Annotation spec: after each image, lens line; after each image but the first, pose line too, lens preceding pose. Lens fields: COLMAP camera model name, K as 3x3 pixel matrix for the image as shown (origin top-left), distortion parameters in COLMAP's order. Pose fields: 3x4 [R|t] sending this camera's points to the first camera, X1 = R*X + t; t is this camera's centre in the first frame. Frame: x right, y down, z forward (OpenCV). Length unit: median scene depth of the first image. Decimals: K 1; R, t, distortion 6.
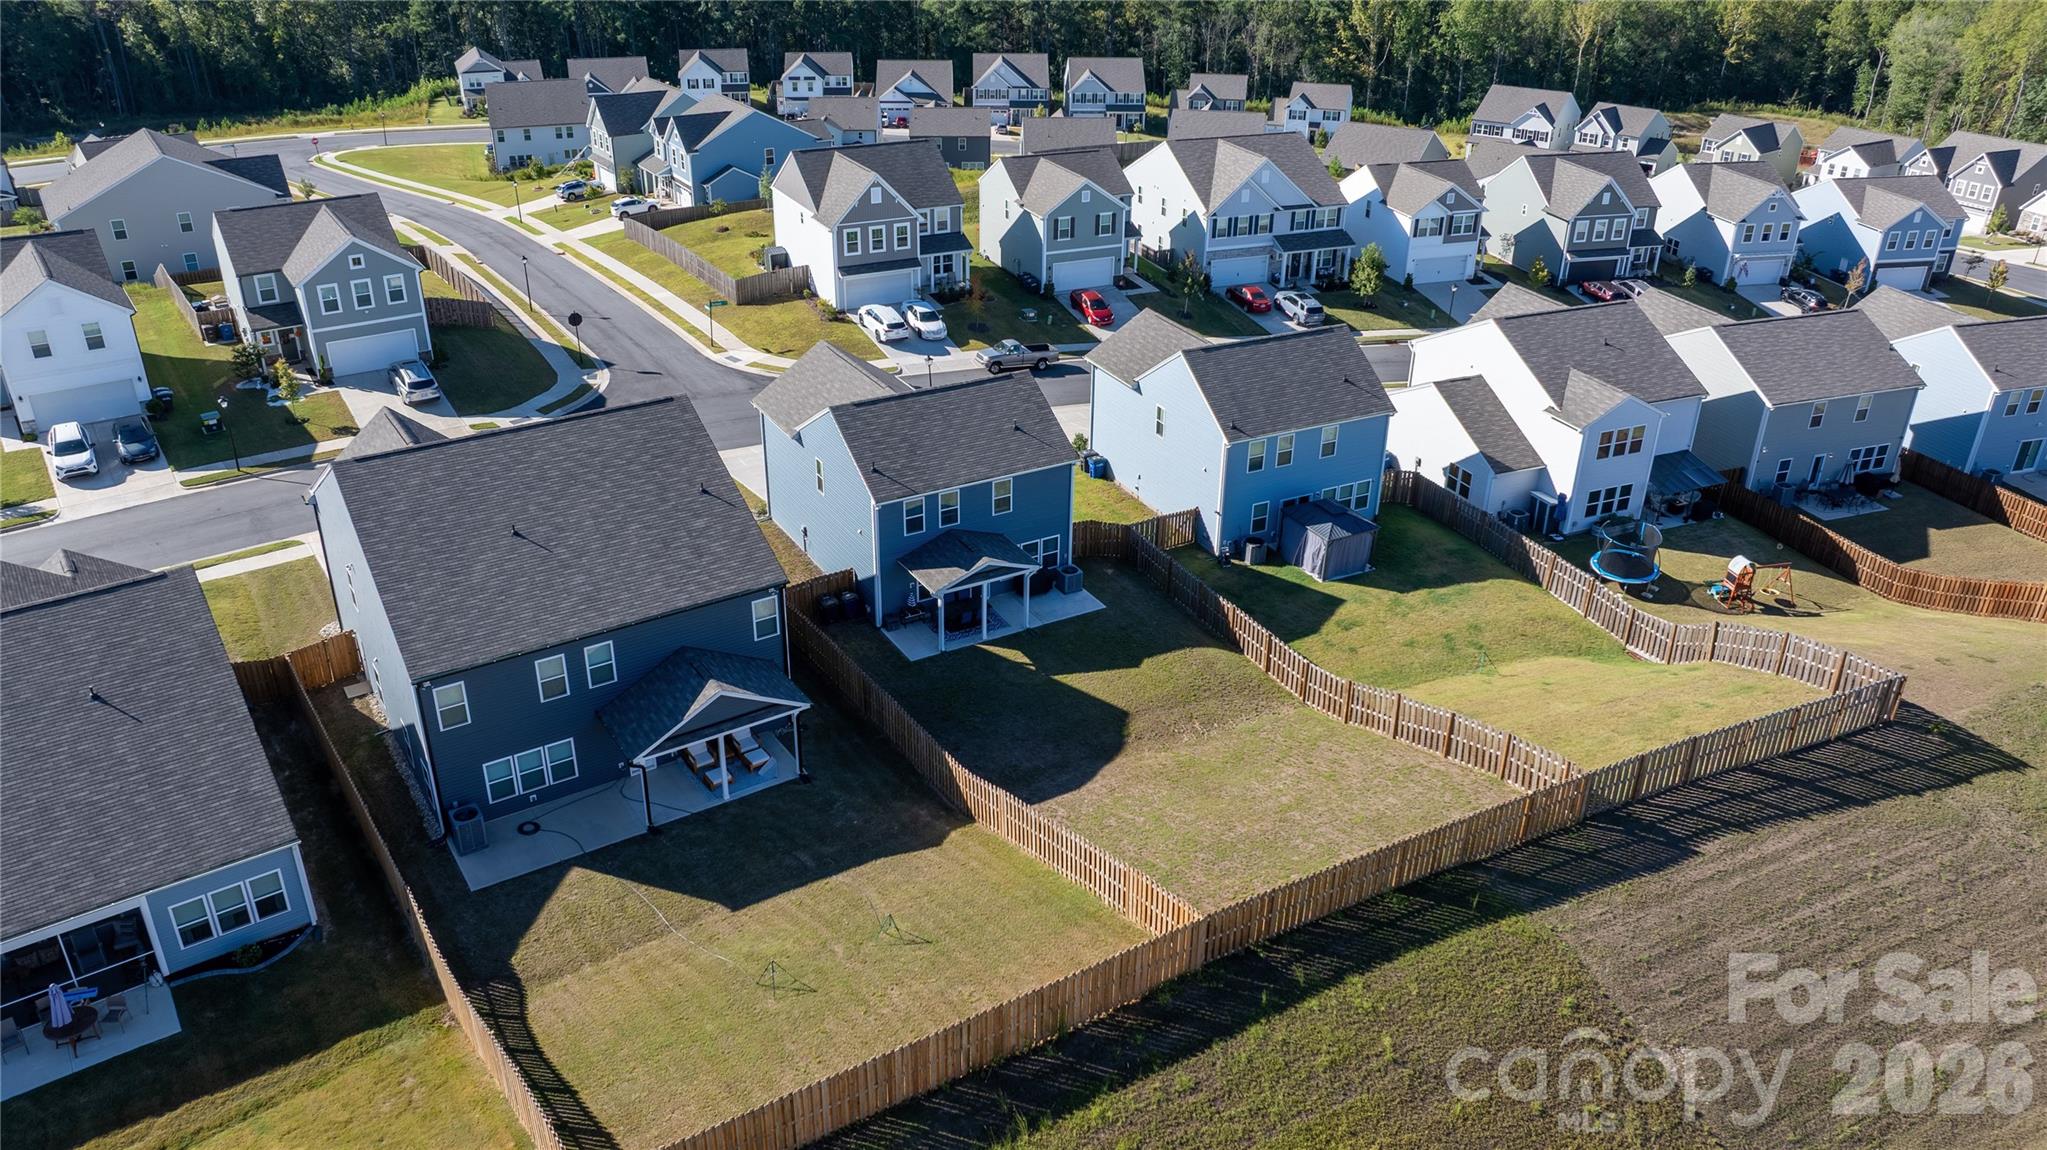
lens RADIAL K [[1442.7, 0, 1023.5], [0, 1442.7, 575.0], [0, 0, 1]] dist [-0.021030, 0.001392]
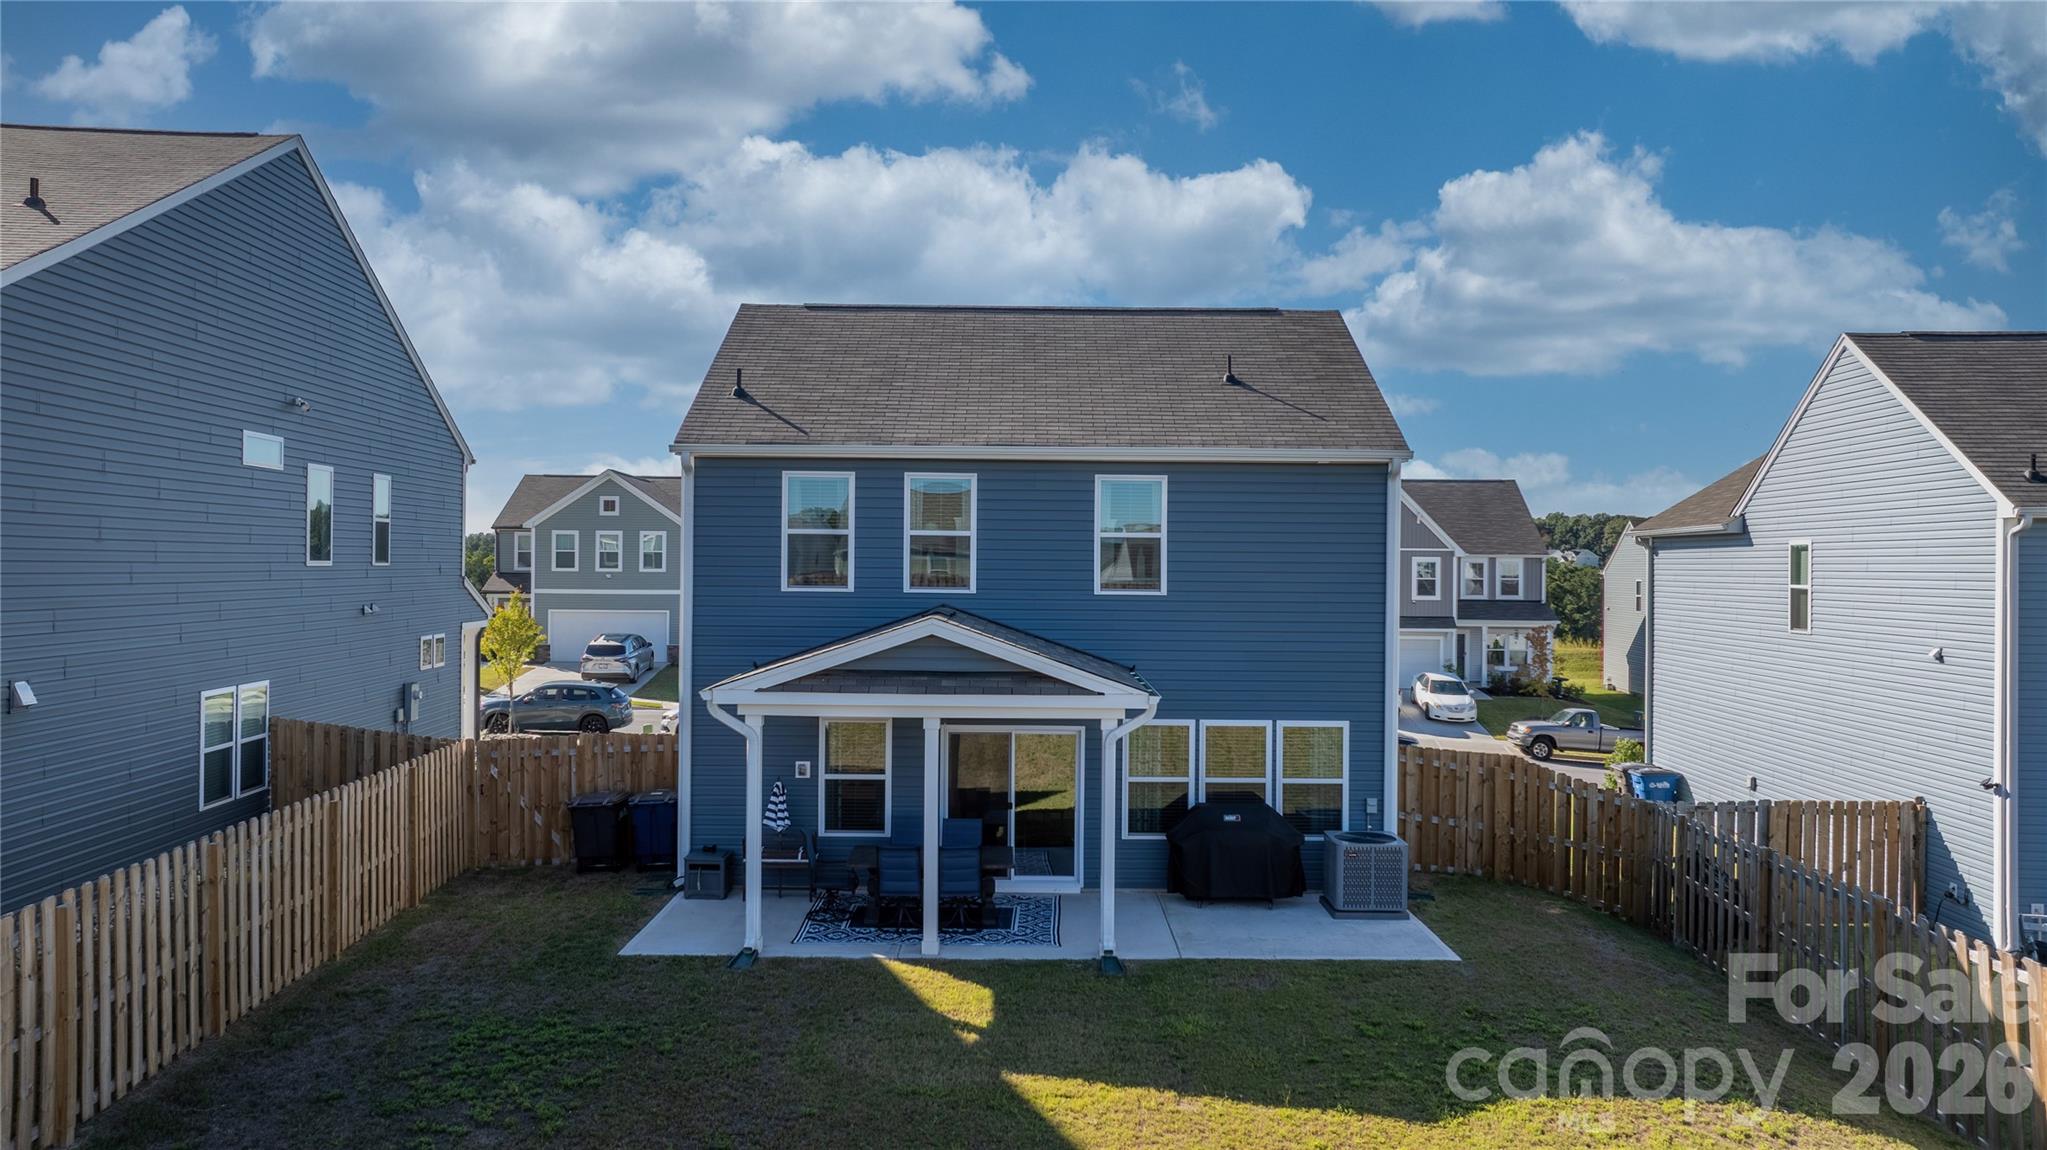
lens RADIAL K [[1442.7, 0, 1023.5], [0, 1442.7, 575.0], [0, 0, 1]] dist [-0.021030, 0.001392]
pose [[0.869874, 0.001092, -0.493272, 0.106480], [-0.226793, 0.888920, -0.397976, 0.074352], [0.438045, 0.458060, 0.773497, 0.676945]]
